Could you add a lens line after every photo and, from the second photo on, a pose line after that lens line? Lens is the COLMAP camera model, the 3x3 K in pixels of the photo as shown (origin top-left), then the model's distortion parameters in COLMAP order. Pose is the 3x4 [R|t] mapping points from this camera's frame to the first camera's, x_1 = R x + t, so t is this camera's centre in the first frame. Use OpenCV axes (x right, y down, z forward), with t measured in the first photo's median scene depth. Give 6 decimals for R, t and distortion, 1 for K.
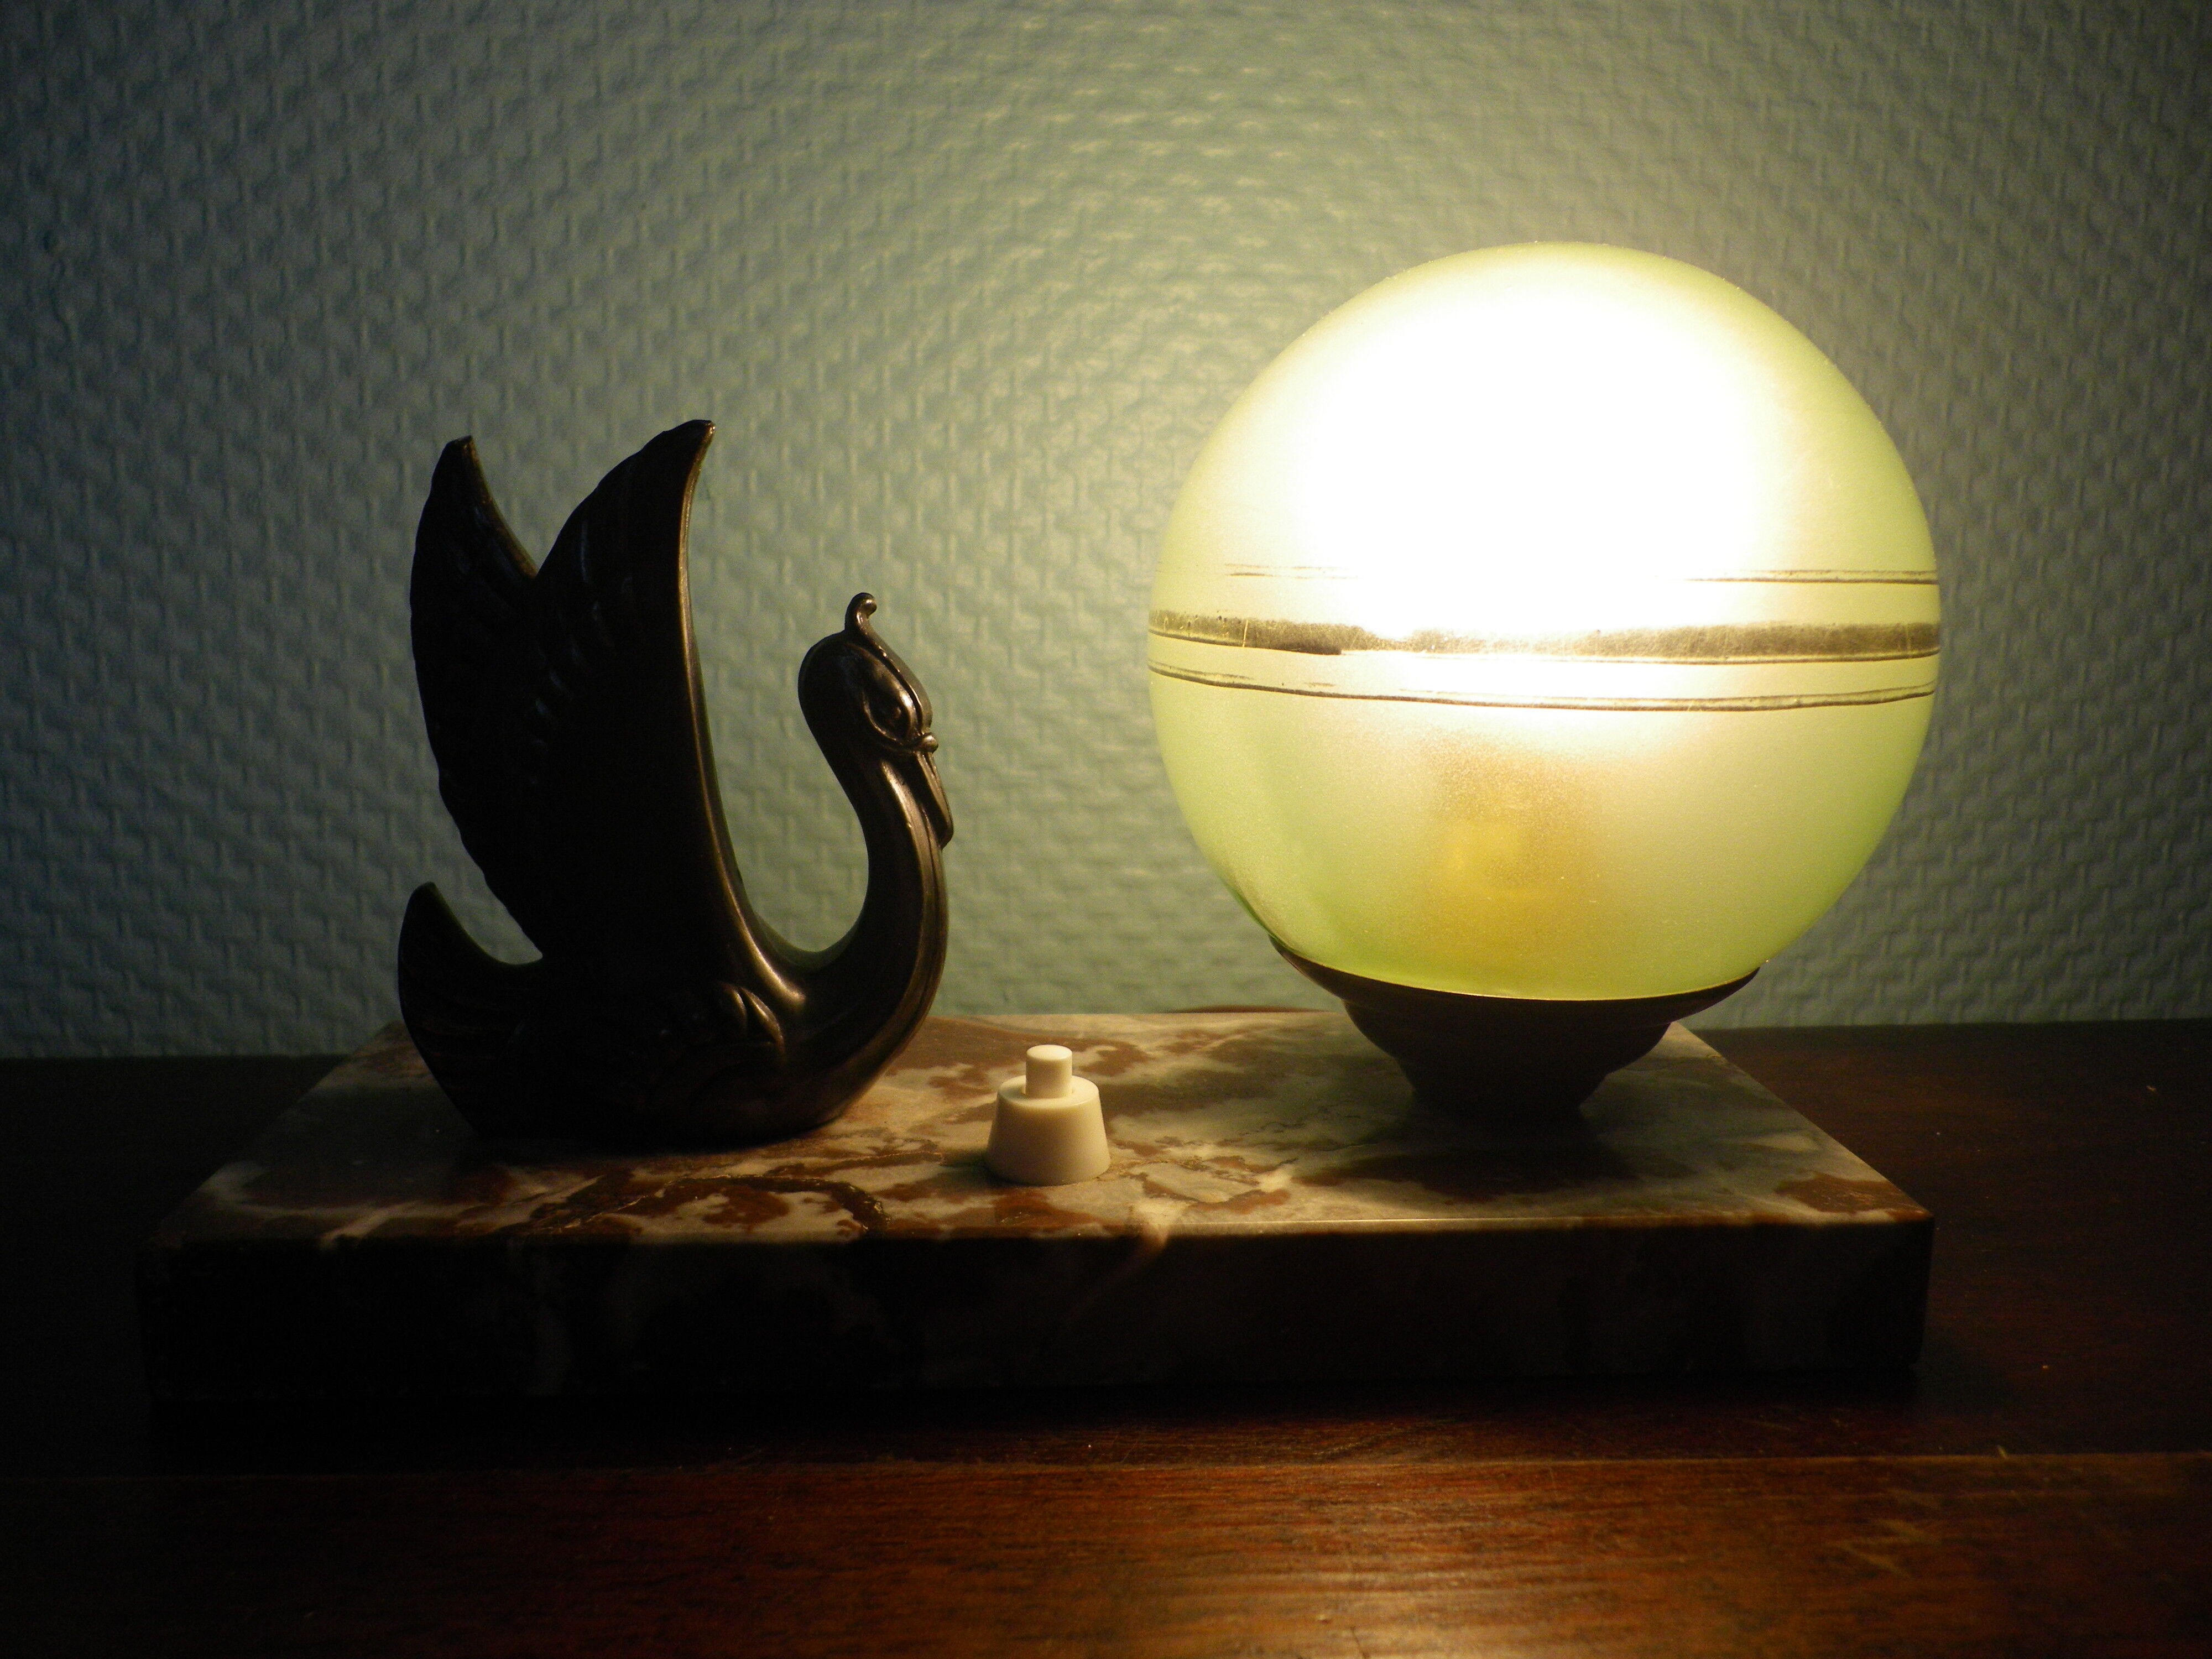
lens RADIAL K [[1661.8, 0, 1105.5], [0, 1661.8, 819.6], [0, 0, 1]] dist [-0.009416, 0.007369]
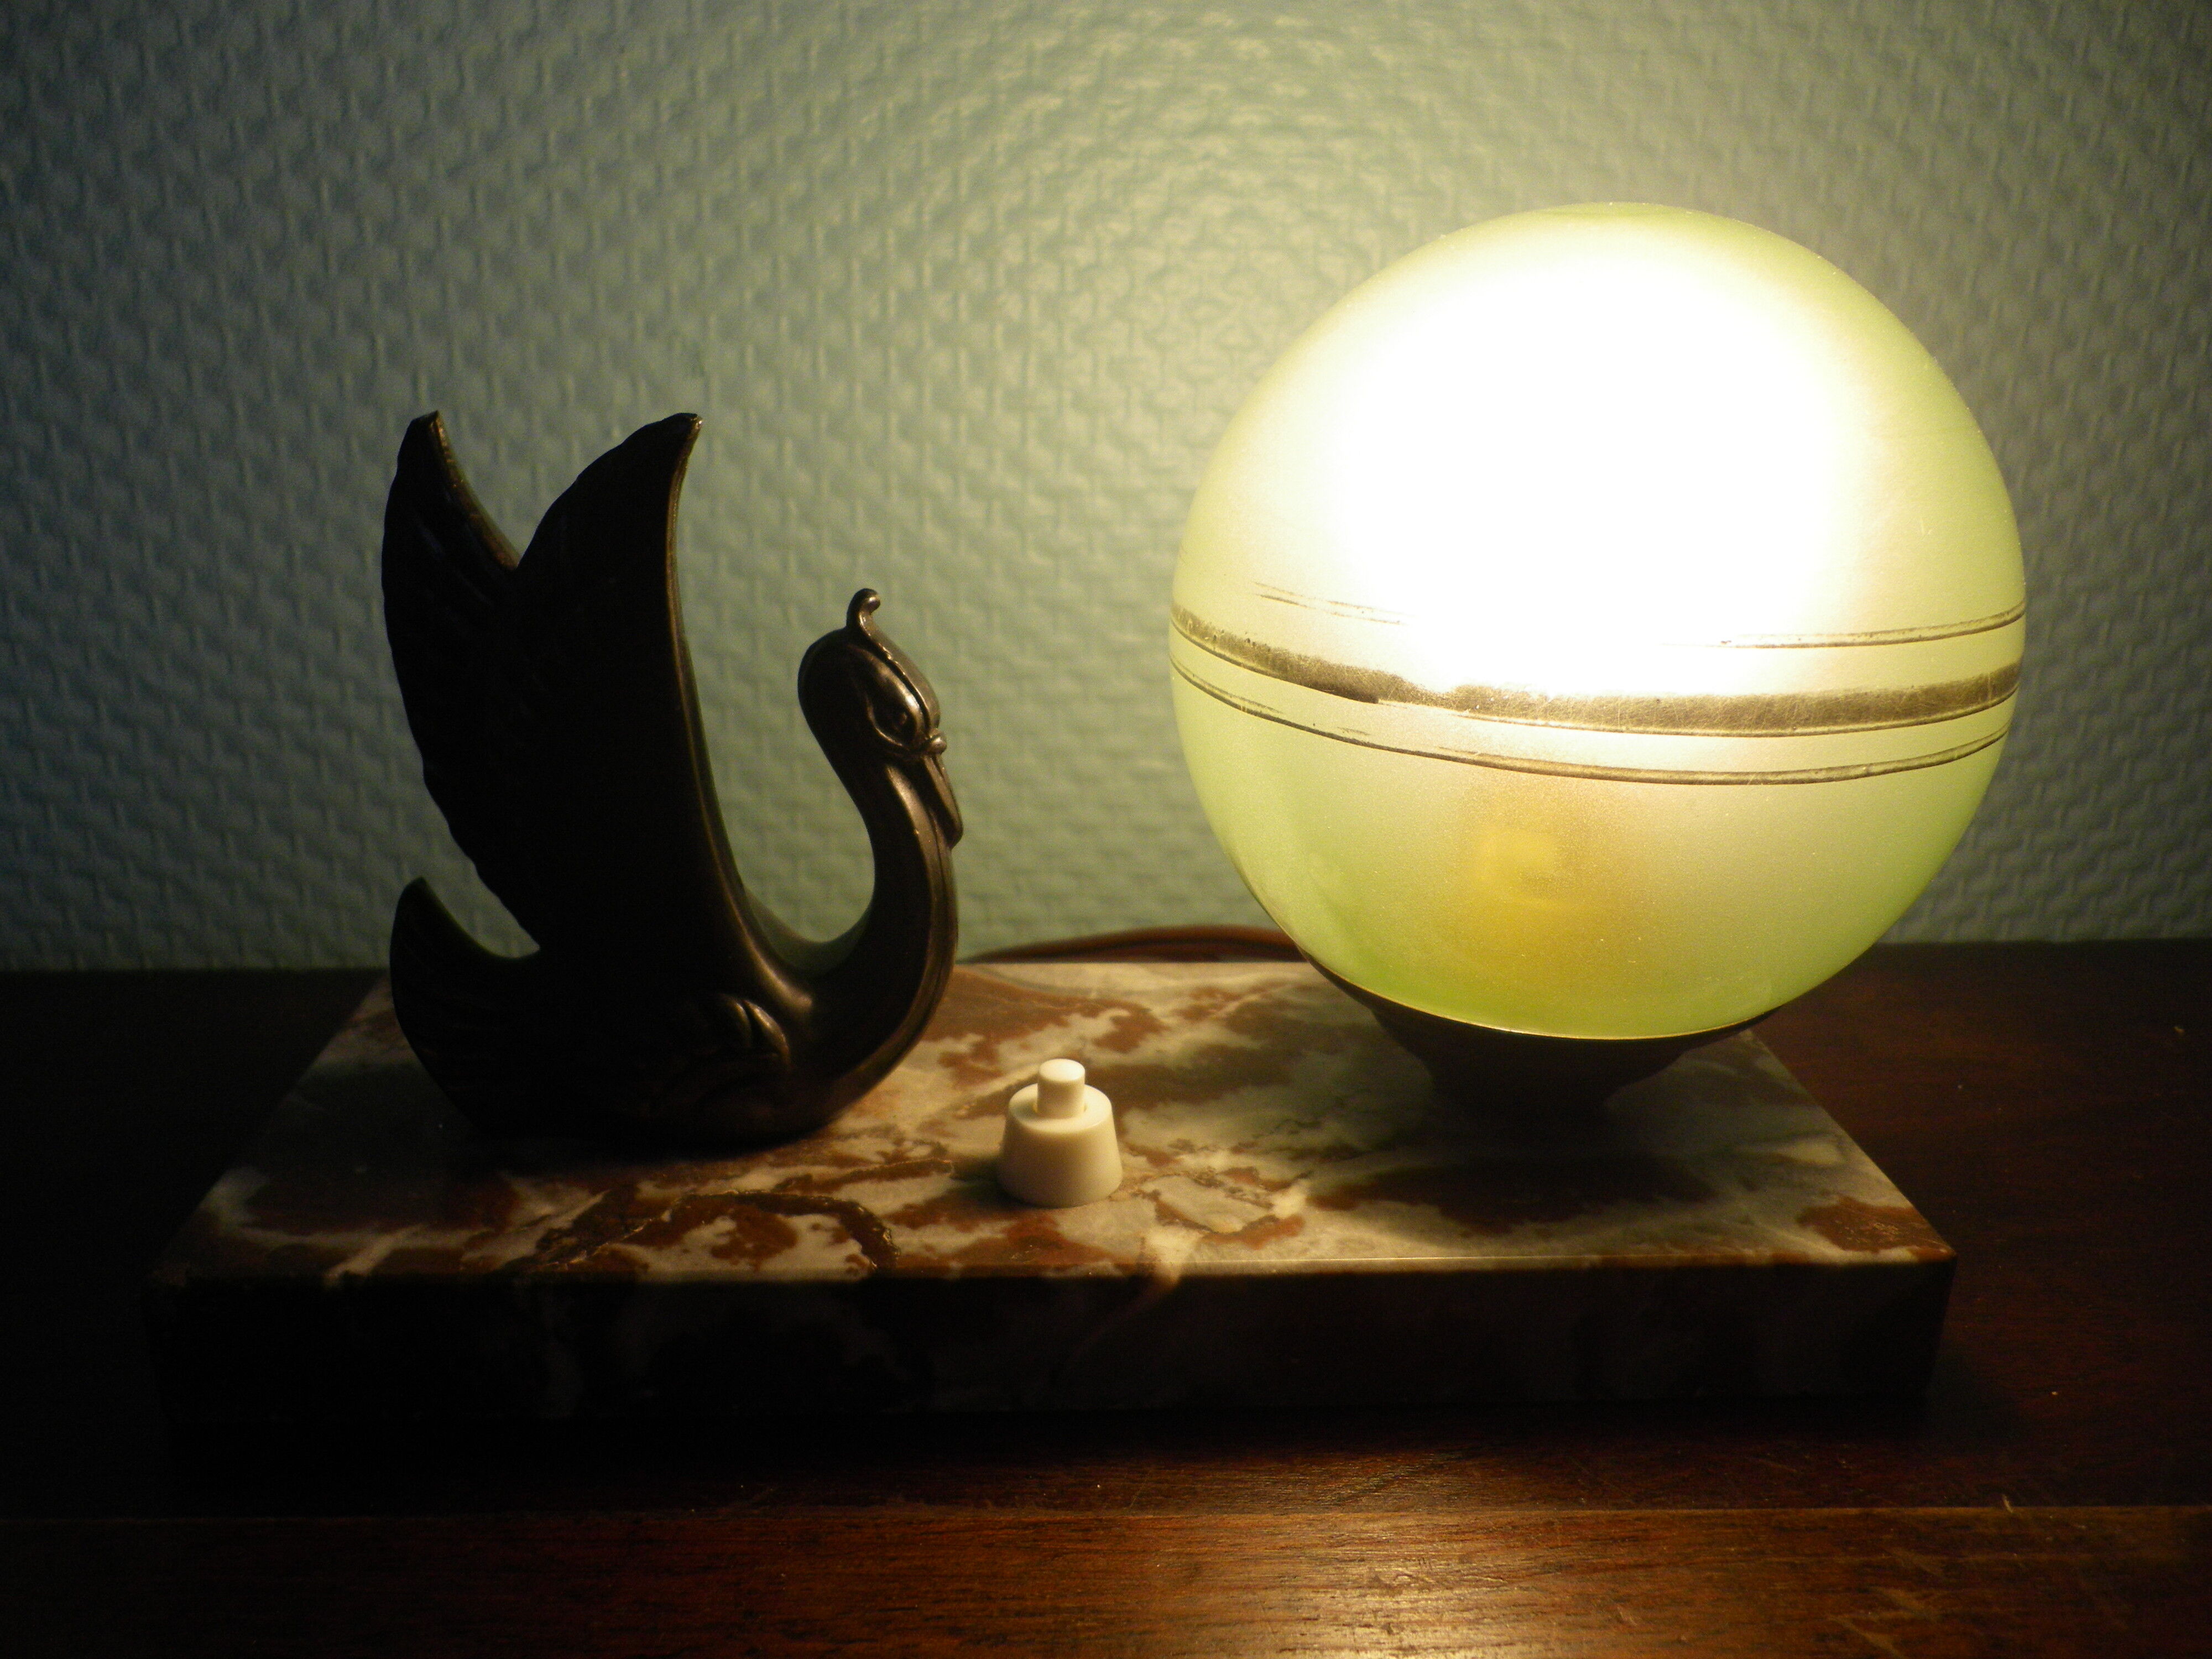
lens RADIAL K [[1661.8, 0, 1105.6], [0, 1661.8, 817.8], [0, 0, 1]] dist [-0.009416, 0.007369]
pose [[0.999895, 0.012915, -0.006538, -0.003445], [-0.011724, 0.987442, 0.157543, -0.158861], [0.008490, -0.157450, 0.987490, 0.060763]]
